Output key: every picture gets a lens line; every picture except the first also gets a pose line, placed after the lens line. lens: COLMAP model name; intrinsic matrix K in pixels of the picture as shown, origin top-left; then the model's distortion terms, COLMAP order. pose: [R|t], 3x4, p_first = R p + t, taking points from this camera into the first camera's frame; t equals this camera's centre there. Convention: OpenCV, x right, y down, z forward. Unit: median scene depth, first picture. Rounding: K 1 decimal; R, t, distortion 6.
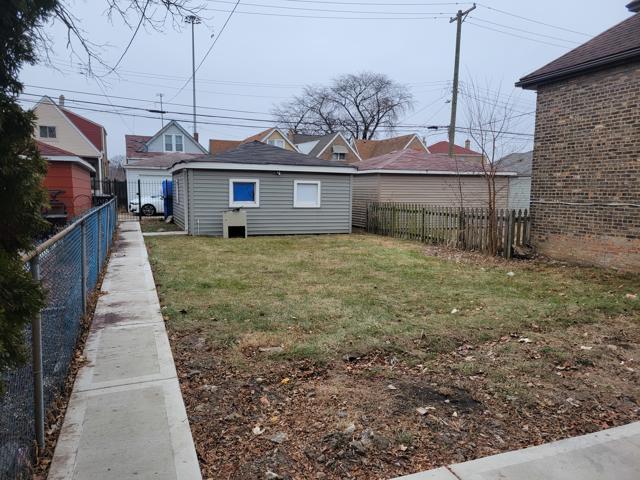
lens RADIAL K [[477.0, 0, 322.1], [0, 477.0, 240.2], [0, 0, 1]] dist [-0.029176, -0.012156]
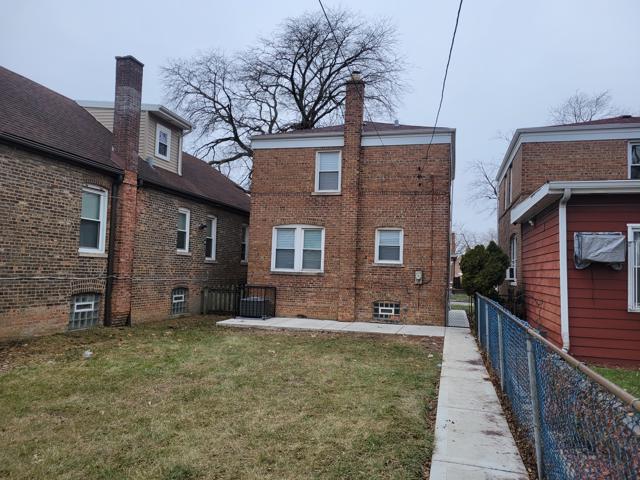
lens RADIAL K [[477.0, 0, 321.2], [0, 477.0, 239.2], [0, 0, 1]] dist [-0.029176, -0.012156]
pose [[-0.795468, 0.018883, 0.605701, -0.565793], [0.034346, 0.999313, 0.013952, -0.155523], [-0.605021, 0.031902, -0.795570, 1.443271]]
